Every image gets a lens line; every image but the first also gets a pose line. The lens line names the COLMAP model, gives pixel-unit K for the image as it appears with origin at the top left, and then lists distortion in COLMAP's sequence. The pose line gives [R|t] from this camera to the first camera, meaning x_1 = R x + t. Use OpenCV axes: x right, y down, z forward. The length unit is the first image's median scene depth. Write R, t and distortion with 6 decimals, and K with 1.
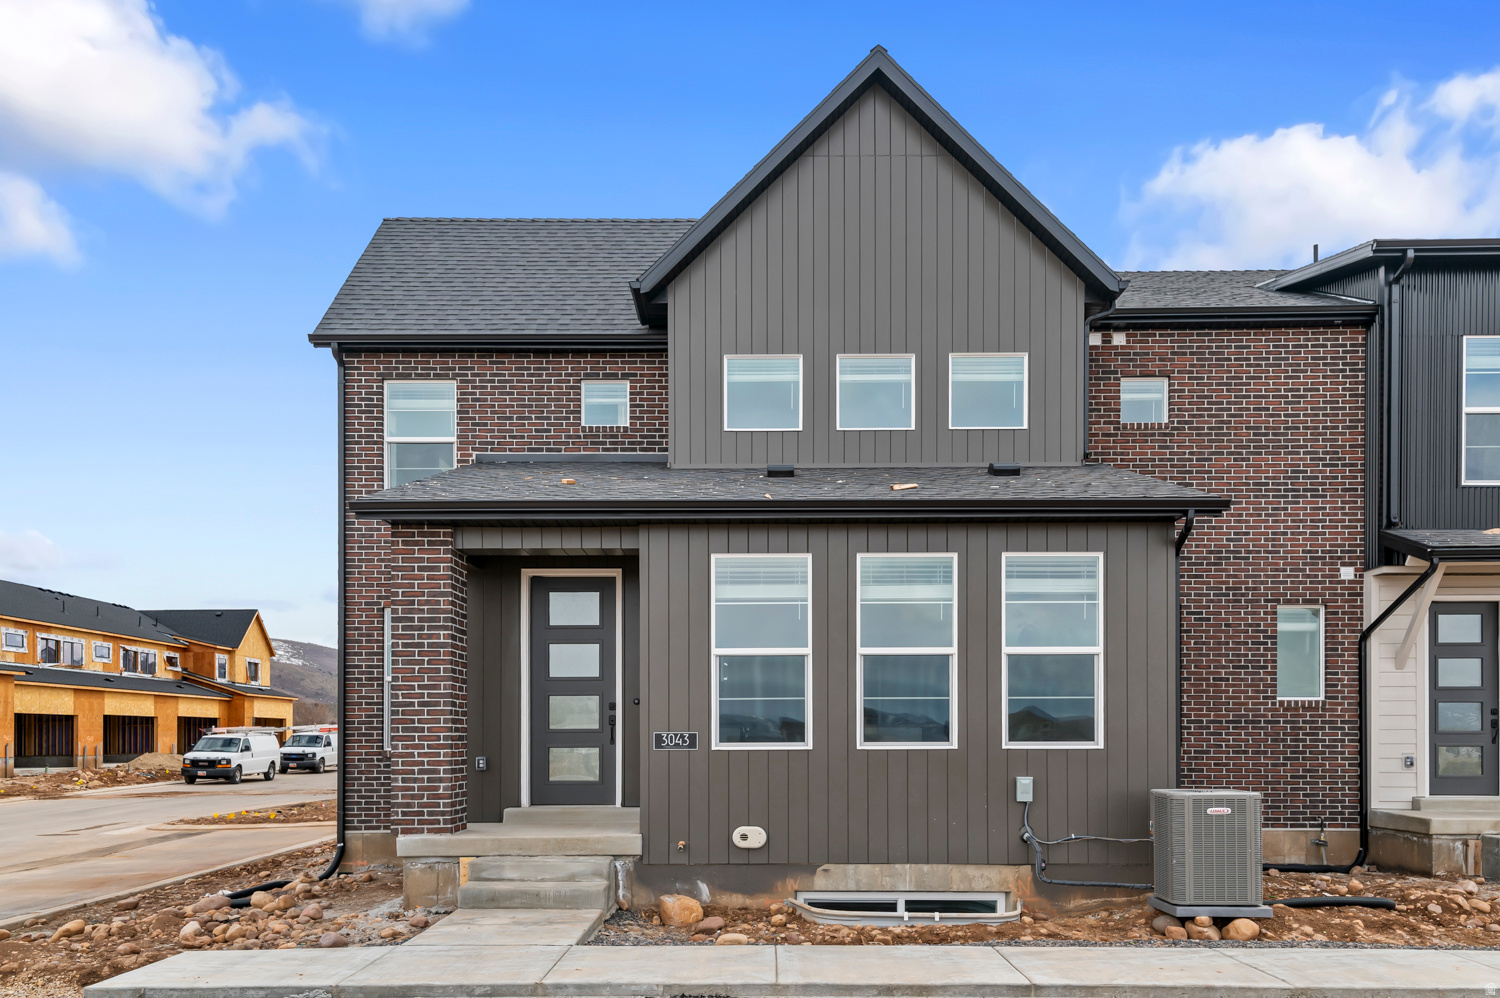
lens RADIAL K [[1103.7, 0, 750.2], [0, 1103.7, 522.5], [0, 0, 1]] dist [0.029867, -0.001174]
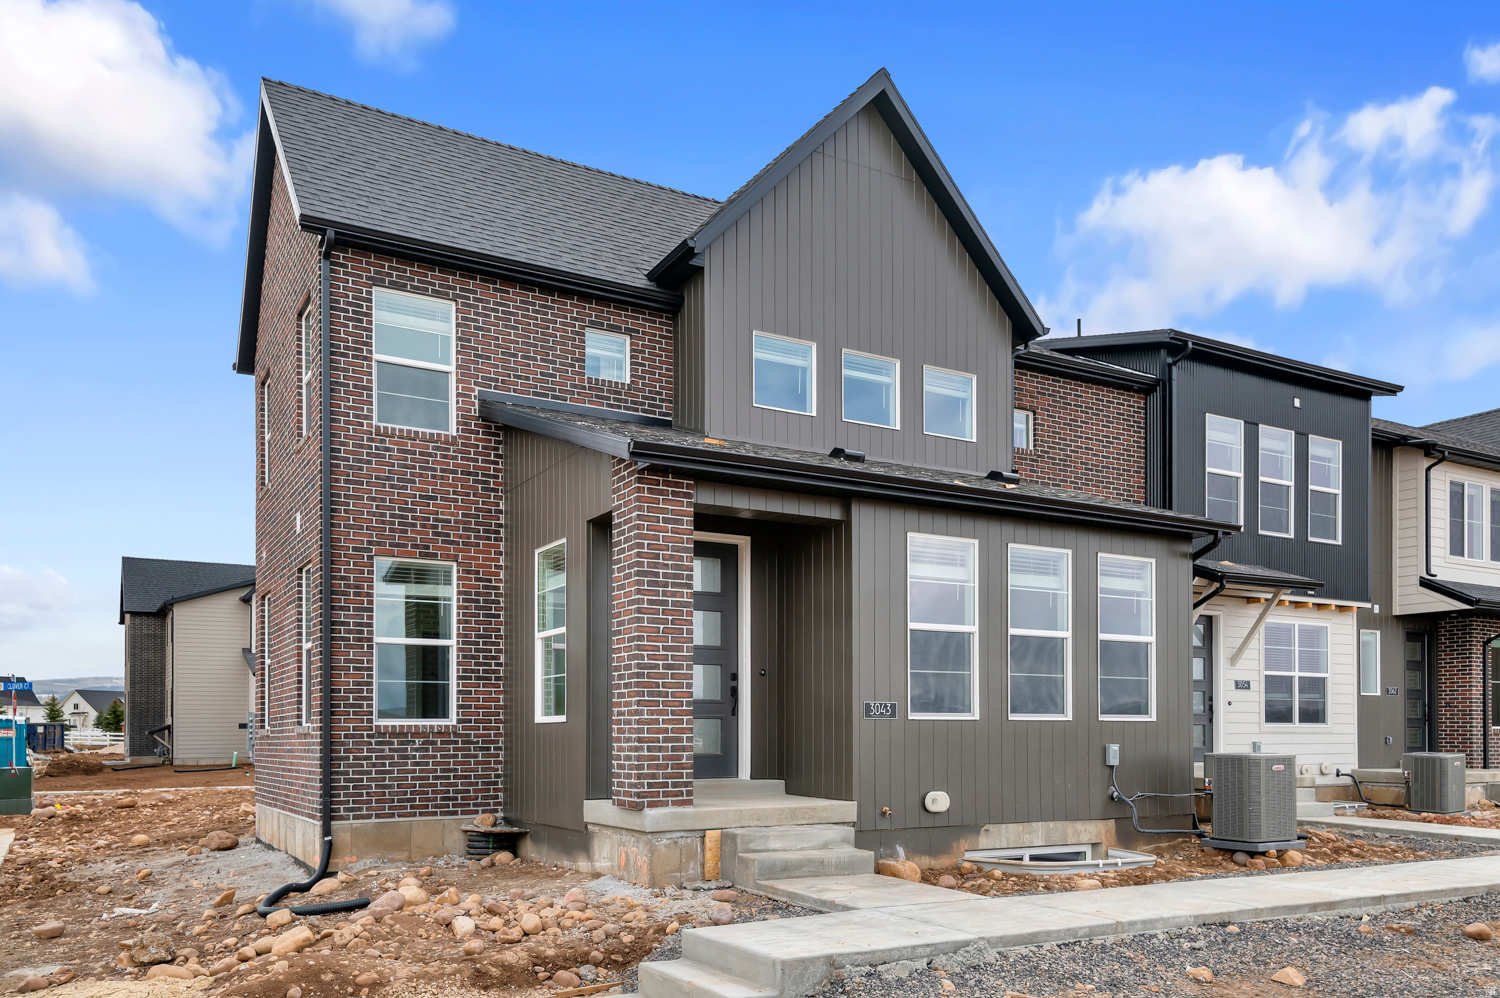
lens RADIAL K [[1146.8, 0, 750.0], [0, 1146.8, 499.0], [0, 0, 1]] dist [0.035119, -0.000263]
pose [[0.859045, 0.102897, 0.501451, -0.552354], [-0.097849, 0.994534, -0.036450, 0.039858], [-0.502460, -0.017754, 0.864418, 0.104932]]
